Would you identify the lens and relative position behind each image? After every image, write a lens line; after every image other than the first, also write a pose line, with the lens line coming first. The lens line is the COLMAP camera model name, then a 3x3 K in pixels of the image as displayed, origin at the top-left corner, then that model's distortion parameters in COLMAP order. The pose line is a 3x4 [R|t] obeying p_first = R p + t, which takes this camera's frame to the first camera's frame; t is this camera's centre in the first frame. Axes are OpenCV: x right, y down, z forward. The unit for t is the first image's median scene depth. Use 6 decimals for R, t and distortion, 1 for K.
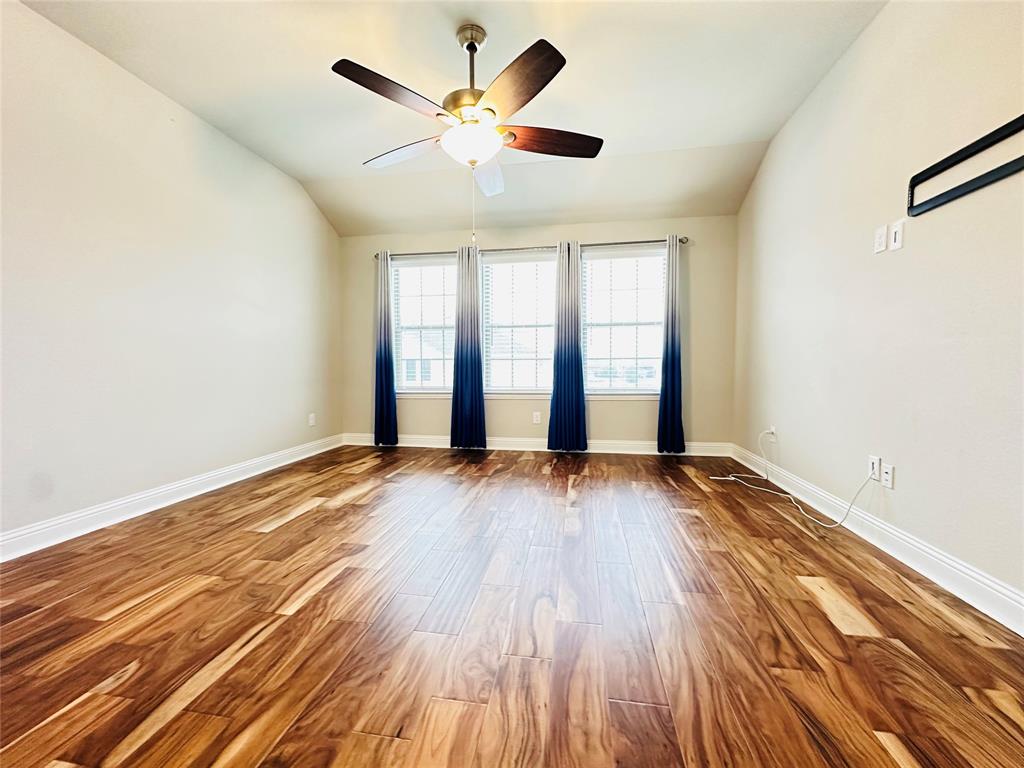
lens RADIAL K [[407.8, 0, 511.7], [0, 407.8, 381.7], [0, 0, 1]] dist [-0.002171, 0.000595]
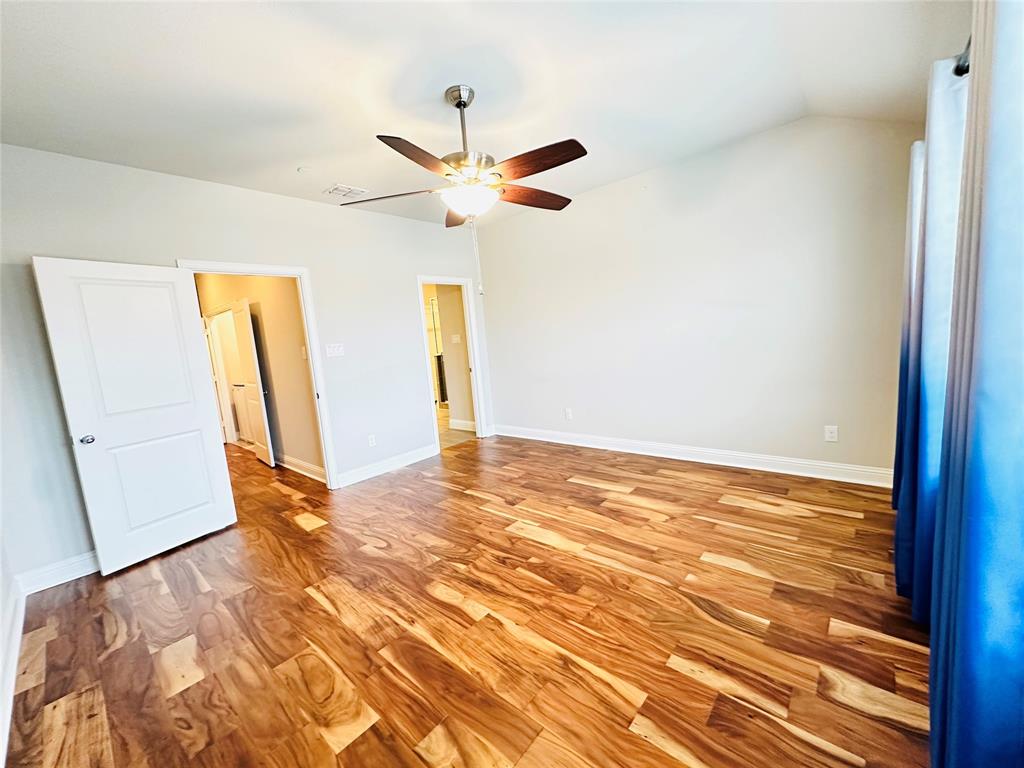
lens RADIAL K [[407.8, 0, 511.3], [0, 407.8, 385.6], [0, 0, 1]] dist [-0.002171, 0.000595]
pose [[-0.526042, 0.154889, -0.836235, 0.766046], [0.050807, 0.987243, 0.150898, -0.241963], [0.848940, 0.036892, -0.527201, 1.588271]]
